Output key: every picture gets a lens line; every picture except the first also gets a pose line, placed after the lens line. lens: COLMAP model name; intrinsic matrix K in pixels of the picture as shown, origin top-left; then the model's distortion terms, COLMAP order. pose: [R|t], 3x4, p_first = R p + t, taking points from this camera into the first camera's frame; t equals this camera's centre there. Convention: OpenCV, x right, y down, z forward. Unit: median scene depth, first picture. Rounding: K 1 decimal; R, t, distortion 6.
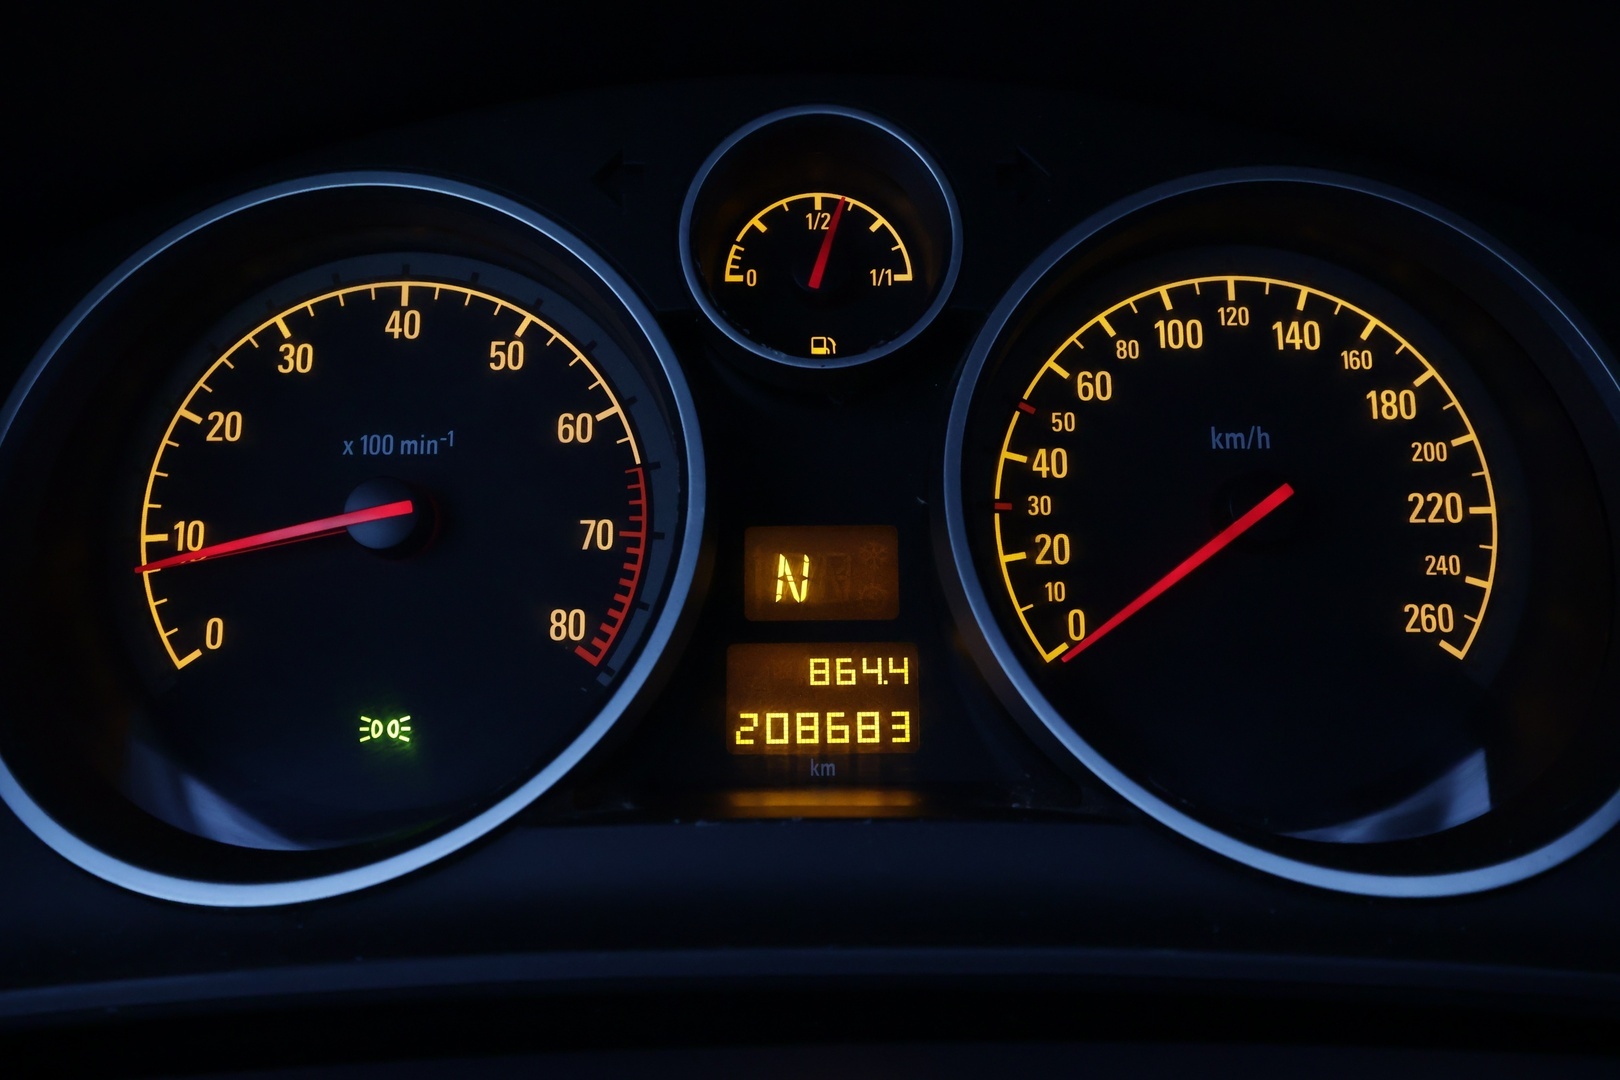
lens RADIAL K [[1234.0, 0, 814.5], [0, 1234.0, 539.5], [0, 0, 1]] dist [0.001473, 0.000771]
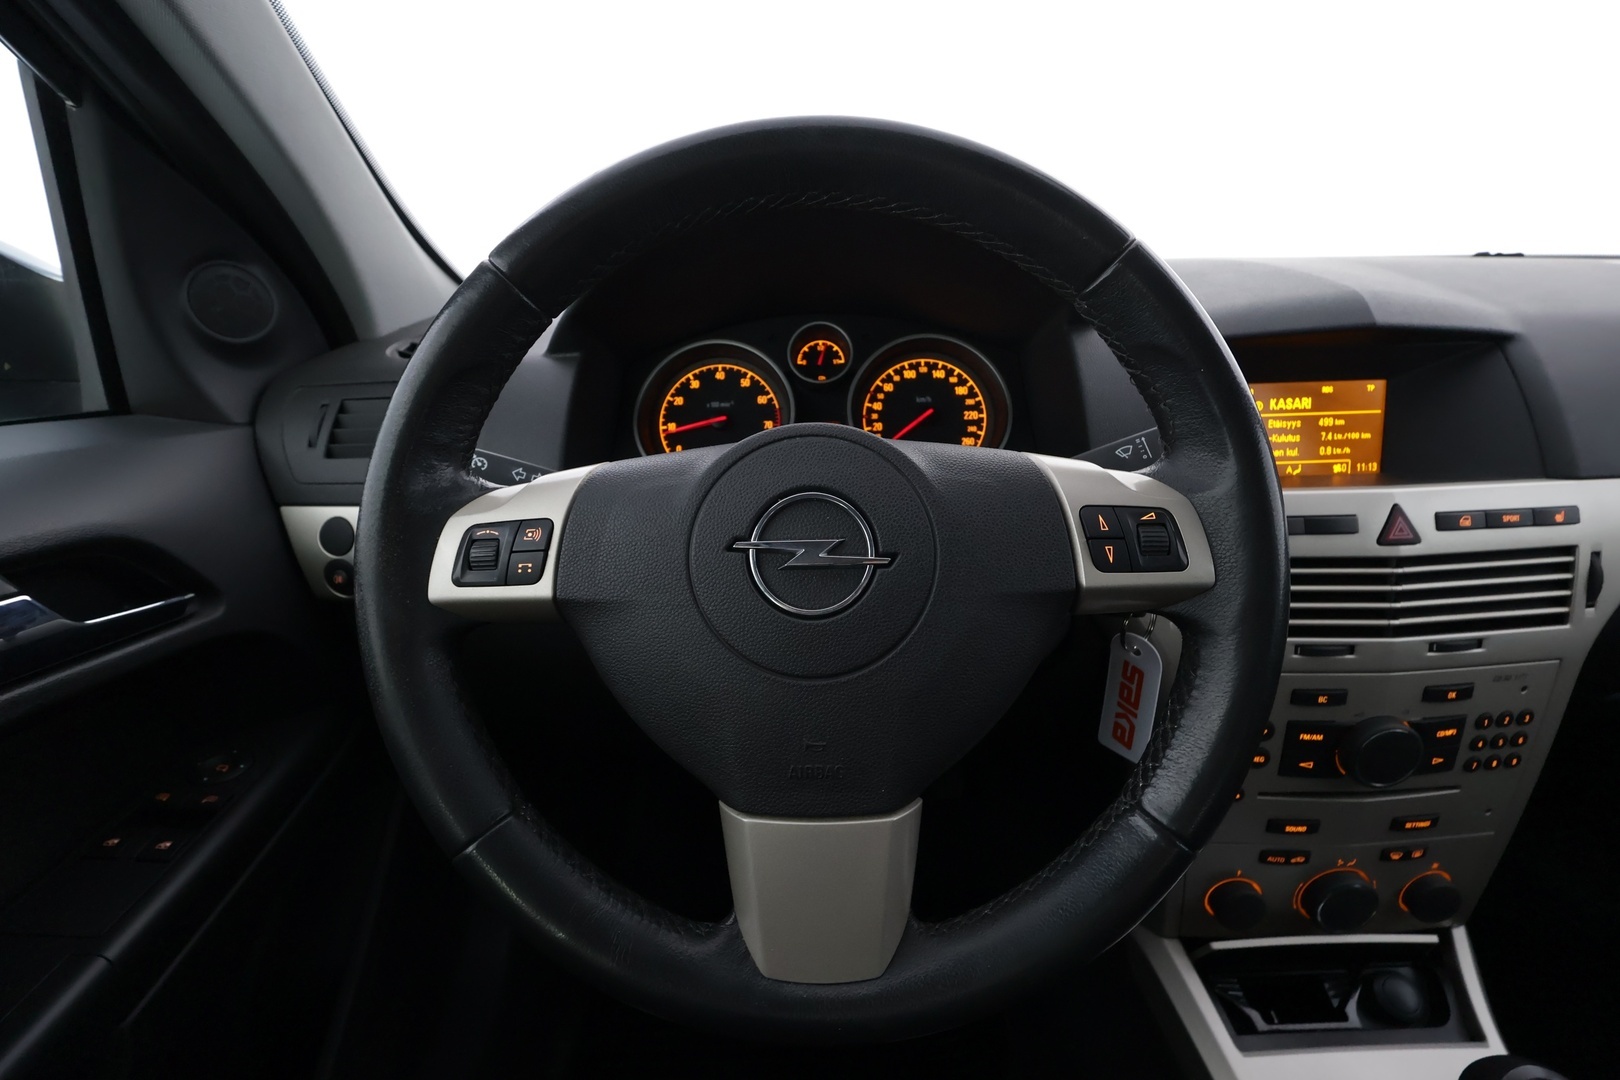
lens RADIAL K [[750.9, 0, 808.9], [0, 750.9, 540.7], [0, 0, 1]] dist [-0.004167, 0.002514]
pose [[0.998978, -0.009457, -0.044197, 0.068790], [0.010550, 0.999642, 0.024571, 0.320916], [0.043949, -0.025012, 0.998721, -1.514263]]
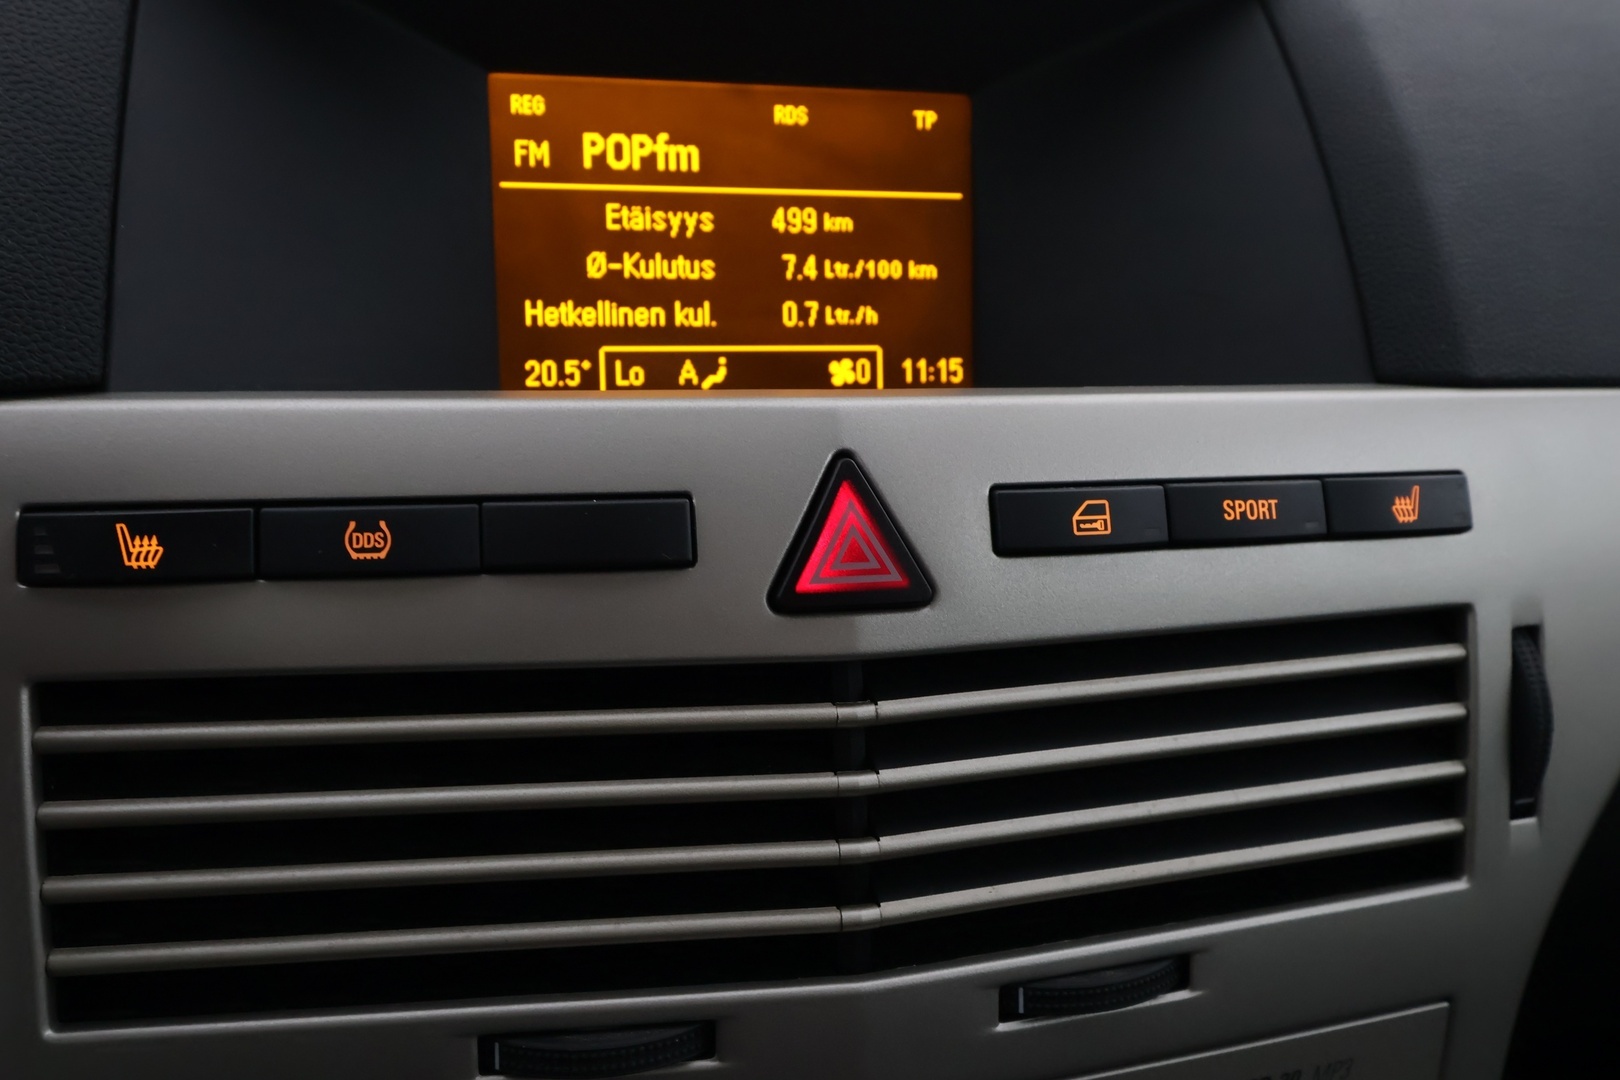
lens RADIAL K [[1276.8, 0, 805.8], [0, 1276.8, 539.6], [0, 0, 1]] dist [-0.003500, 0.006897]
pose [[0.985267, -0.013769, 0.170469, 1.249481], [0.021724, 0.998756, -0.044889, 0.380815], [-0.169639, 0.047931, 0.984340, -0.414109]]
